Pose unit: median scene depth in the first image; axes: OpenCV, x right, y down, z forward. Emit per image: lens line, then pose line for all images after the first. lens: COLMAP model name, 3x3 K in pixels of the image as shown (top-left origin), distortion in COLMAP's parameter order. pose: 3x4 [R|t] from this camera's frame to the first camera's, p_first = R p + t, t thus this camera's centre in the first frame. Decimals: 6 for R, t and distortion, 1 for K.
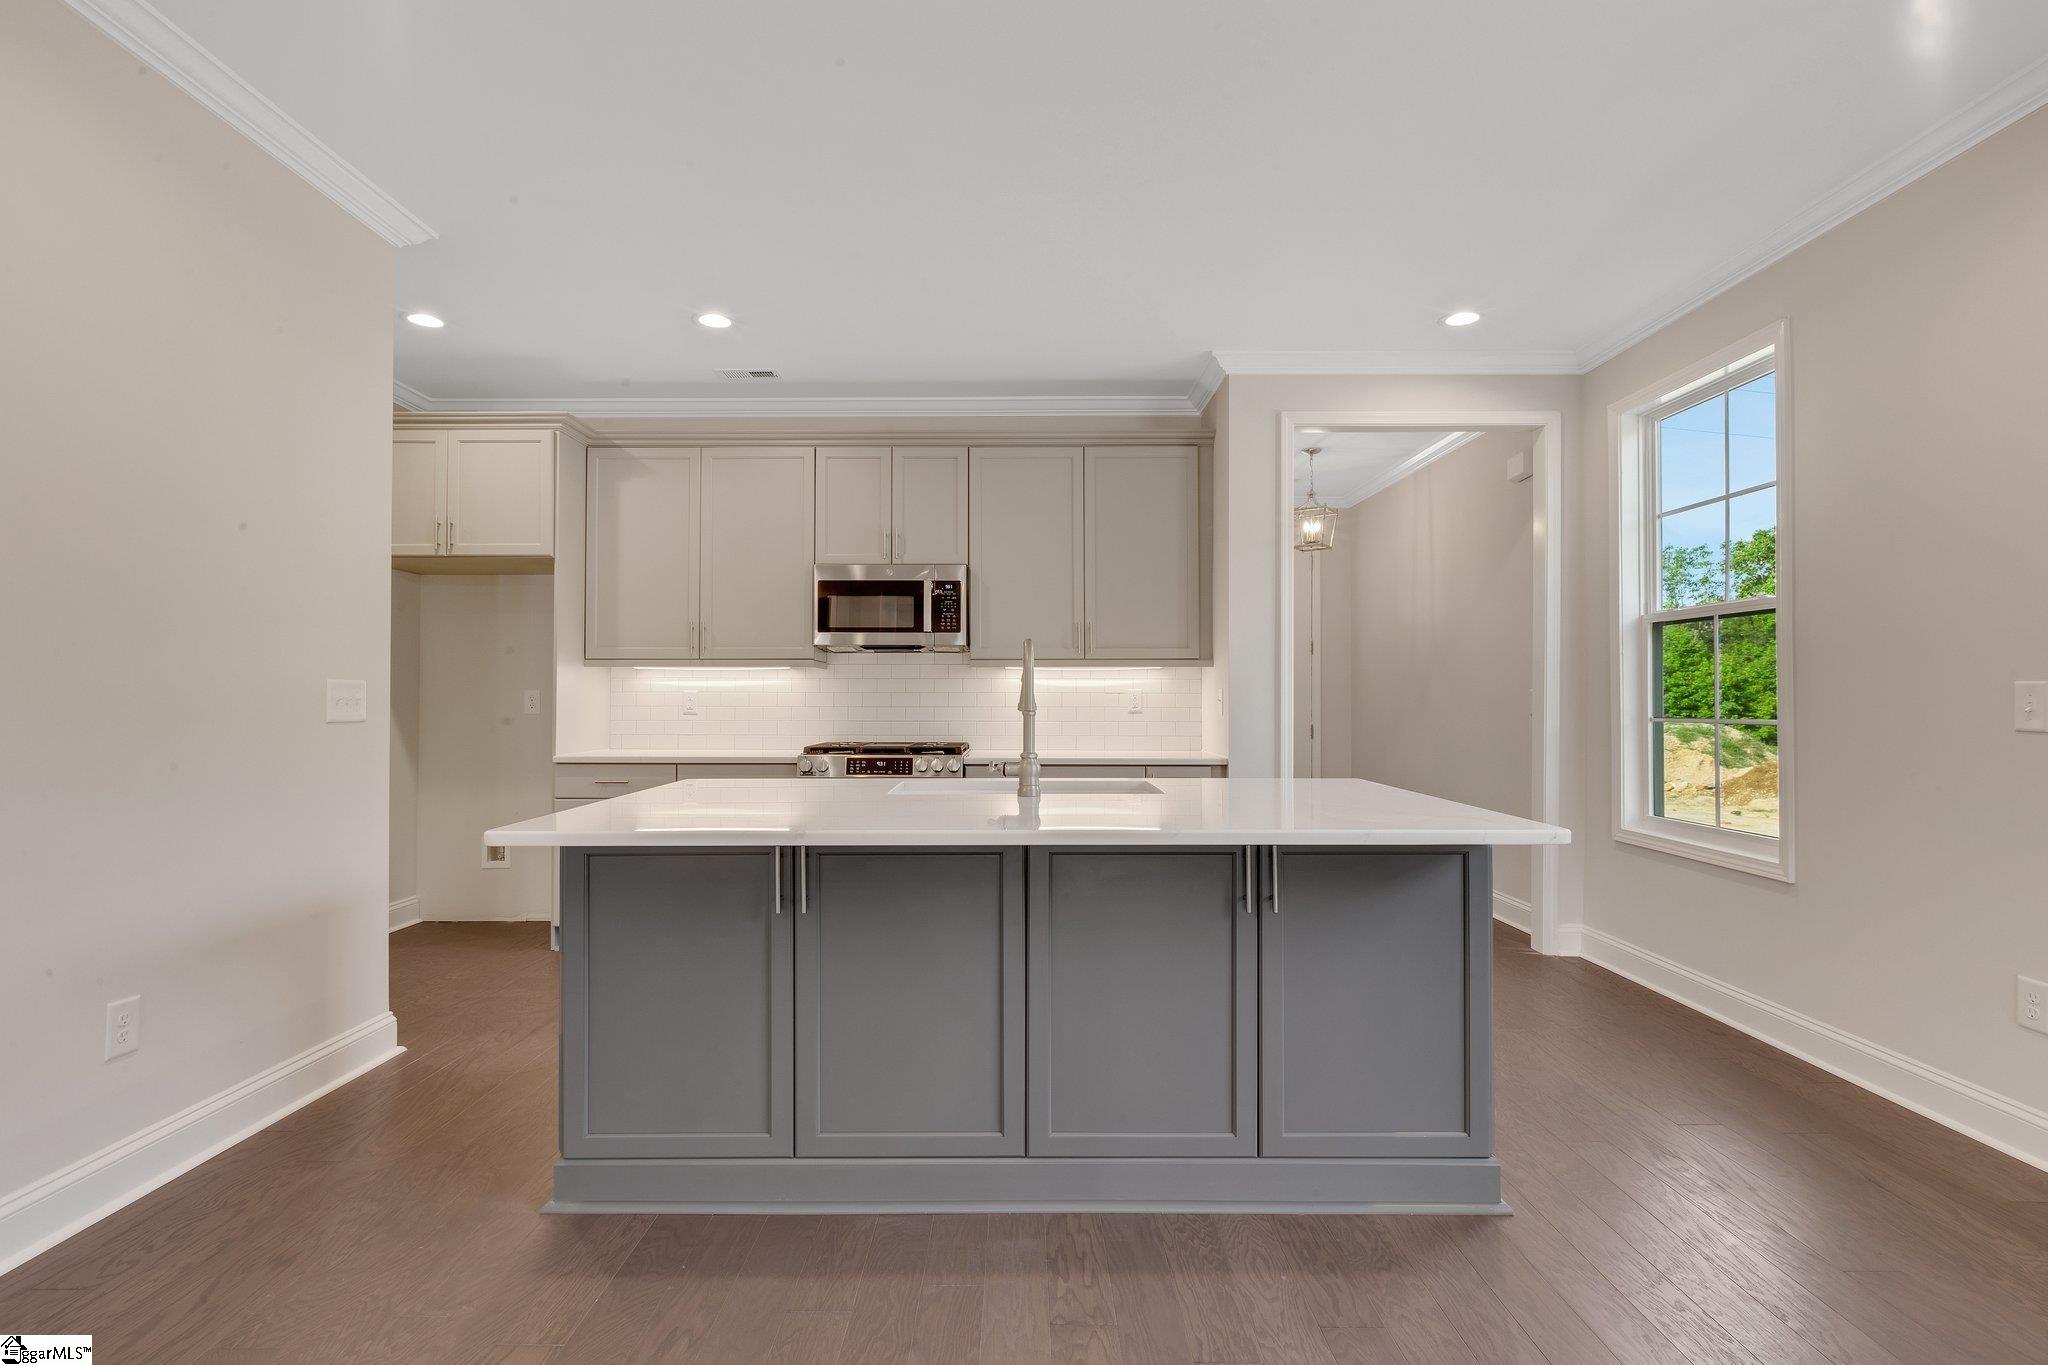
lens RADIAL K [[980.8, 0, 1018.1], [0, 980.8, 688.6], [0, 0, 1]] dist [-0.005593, -0.000065]
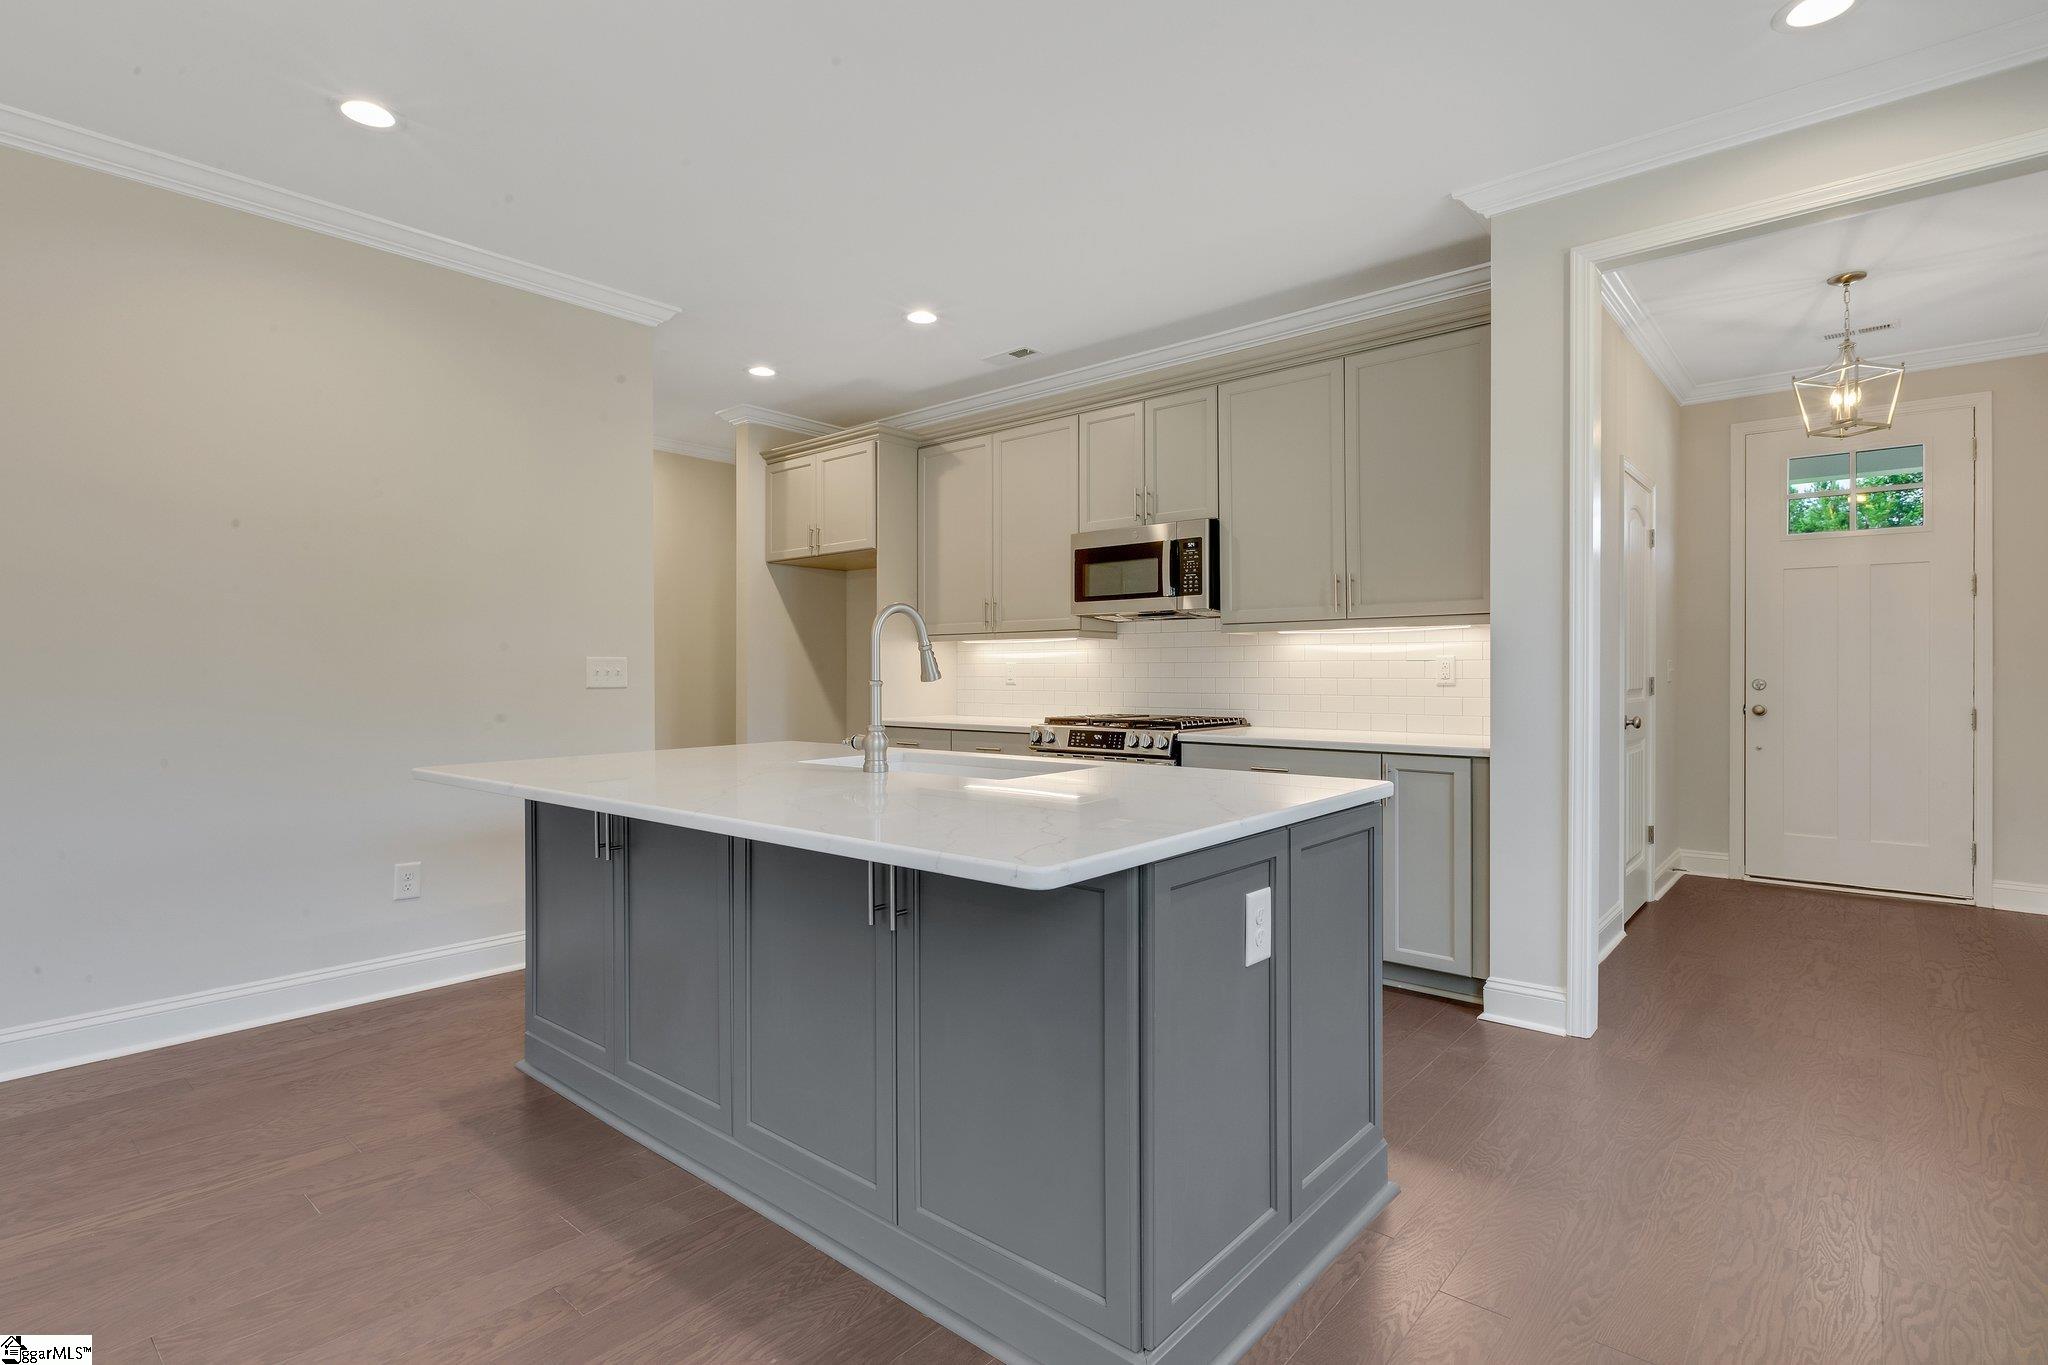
lens RADIAL K [[980.8, 0, 1029.7], [0, 980.8, 677.3], [0, 0, 1]] dist [-0.005593, -0.000065]
pose [[0.763410, -0.000709, -0.645914, 0.401791], [0.009953, 0.999894, 0.010666, 0.007152], [0.645838, -0.014571, 0.763336, 0.214065]]
